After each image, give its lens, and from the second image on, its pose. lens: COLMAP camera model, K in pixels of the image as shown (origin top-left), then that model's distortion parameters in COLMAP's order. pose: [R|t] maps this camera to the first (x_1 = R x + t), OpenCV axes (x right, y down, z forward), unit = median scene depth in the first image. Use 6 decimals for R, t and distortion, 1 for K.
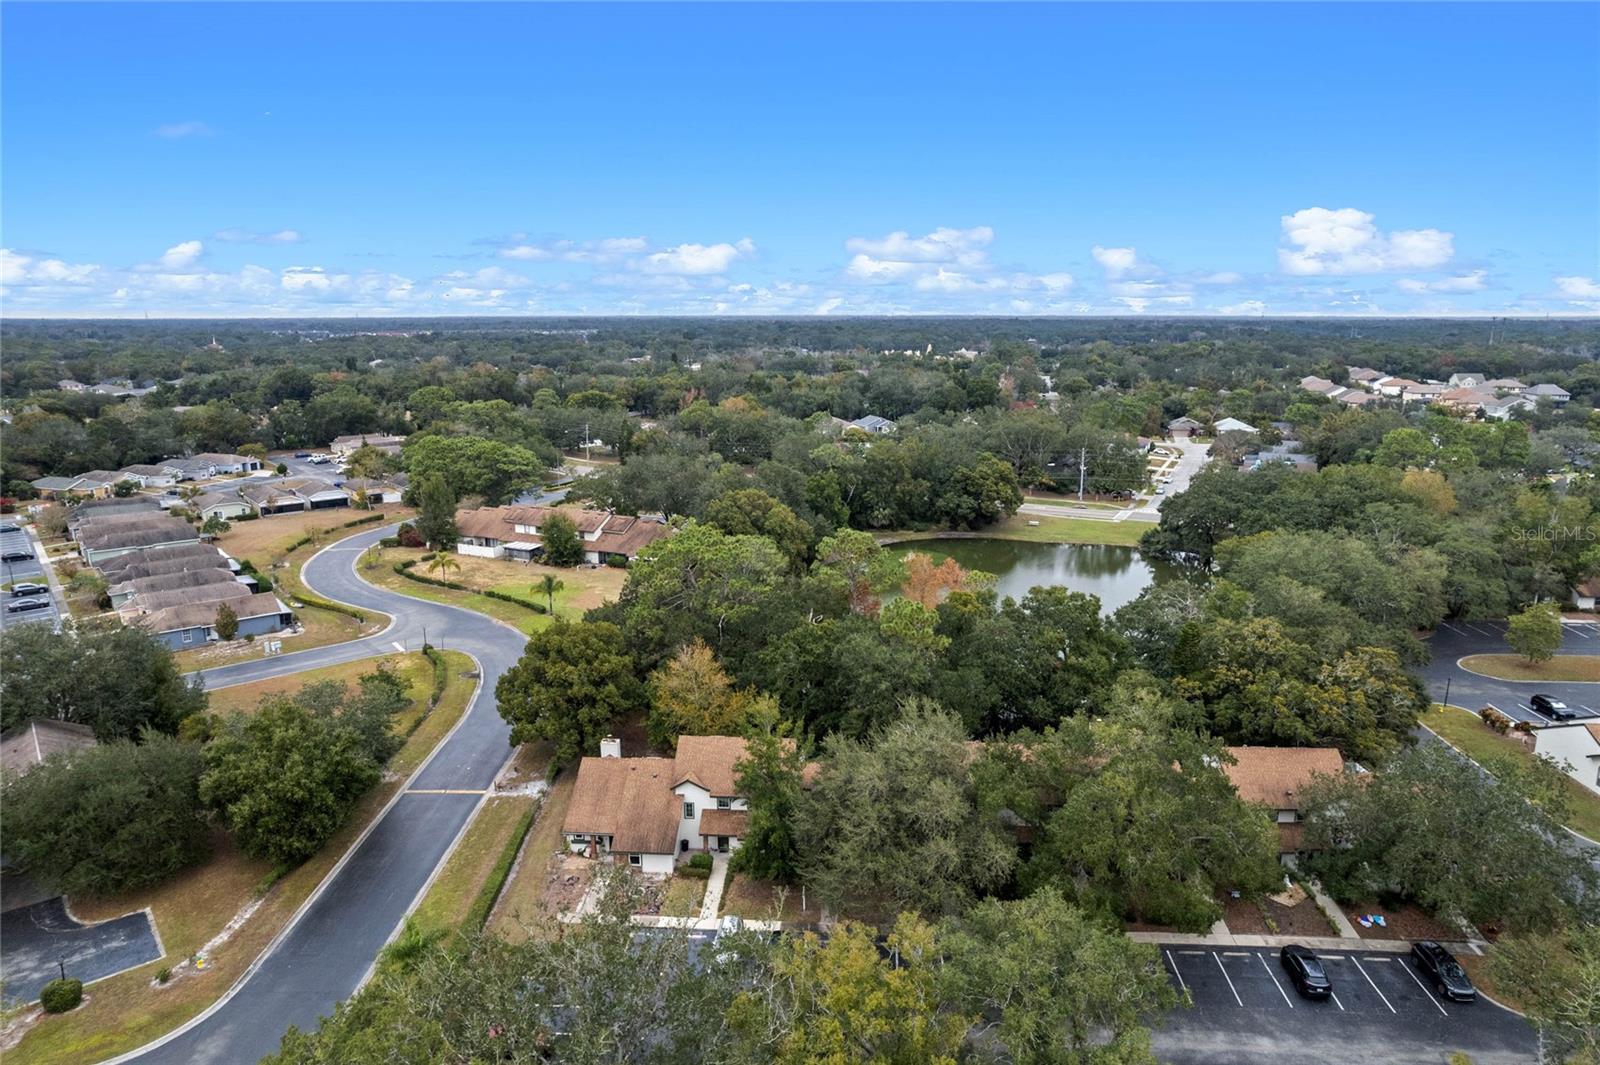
lens RADIAL K [[1014.3, 0, 798.4], [0, 1014.3, 533.2], [0, 0, 1]] dist [-0.001023, 0.005540]
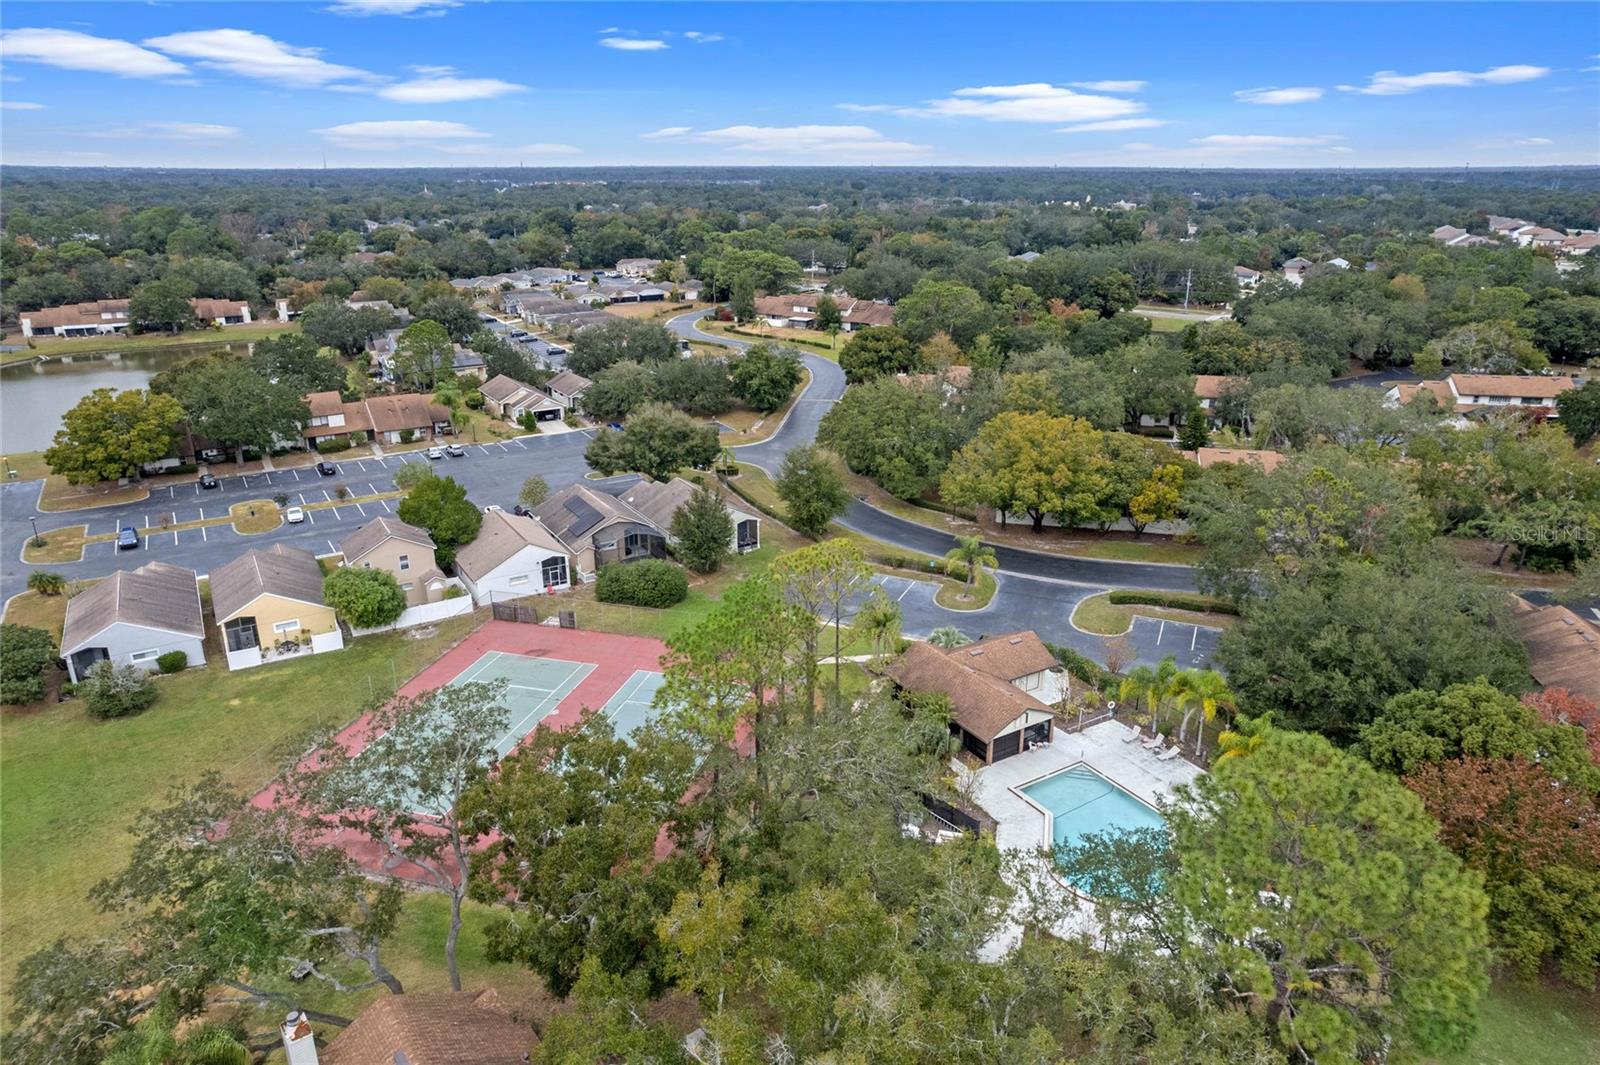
lens RADIAL K [[1014.3, 0, 805.1], [0, 1014.3, 536.6], [0, 0, 1]] dist [-0.001023, 0.005540]
pose [[0.990581, 0.051175, -0.127006, -0.022964], [-0.033183, 0.989604, 0.139938, 0.058506], [0.132847, -0.134406, 0.981981, -0.268431]]
